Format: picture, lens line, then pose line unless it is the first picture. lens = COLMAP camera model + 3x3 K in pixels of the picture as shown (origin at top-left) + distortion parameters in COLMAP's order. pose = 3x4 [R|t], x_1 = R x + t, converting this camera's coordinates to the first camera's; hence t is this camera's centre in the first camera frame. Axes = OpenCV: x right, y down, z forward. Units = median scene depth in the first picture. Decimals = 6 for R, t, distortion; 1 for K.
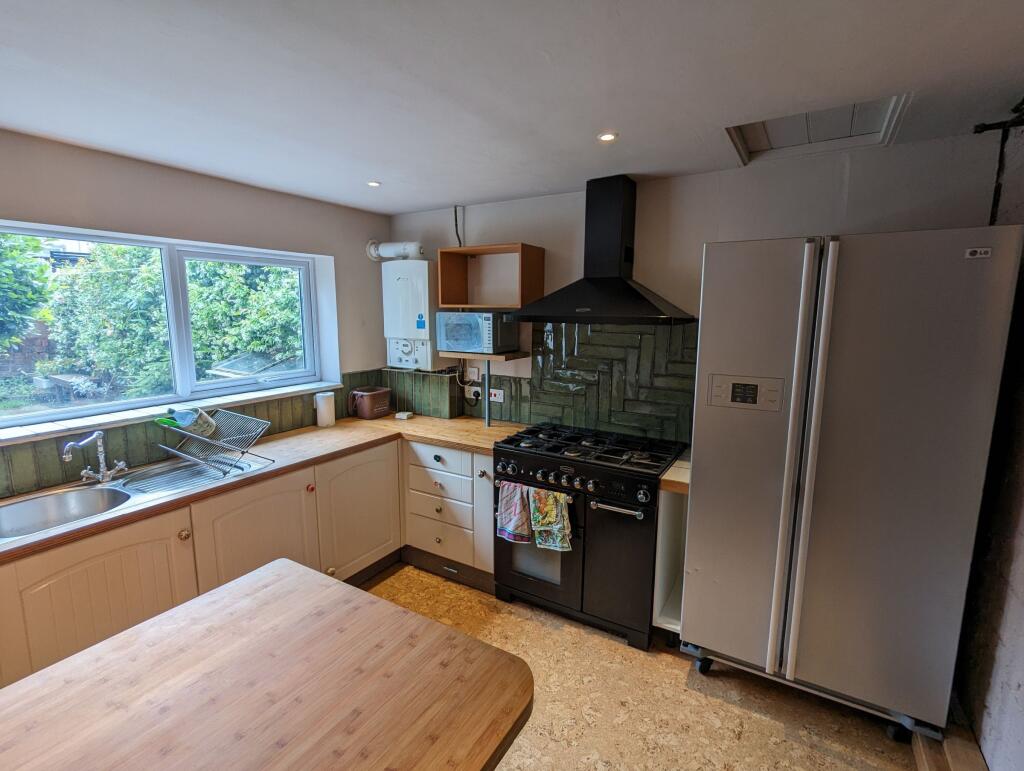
lens RADIAL K [[485.1, 0, 513.8], [0, 485.1, 384.9], [0, 0, 1]] dist [0.000925, -0.000334]
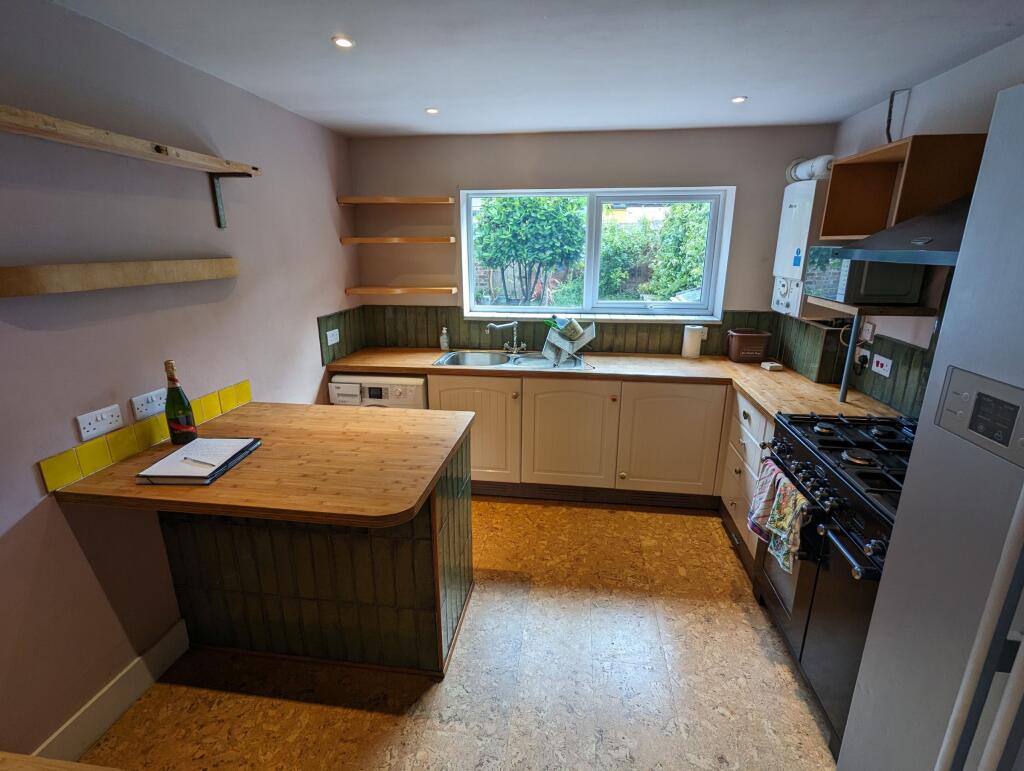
lens RADIAL K [[485.1, 0, 512.5], [0, 485.1, 383.4], [0, 0, 1]] dist [0.000925, -0.000334]
pose [[0.395573, 0.249435, -0.883914, 0.428070], [-0.140734, 0.967510, 0.210043, -0.029549], [0.907588, 0.041310, 0.417825, 0.233619]]
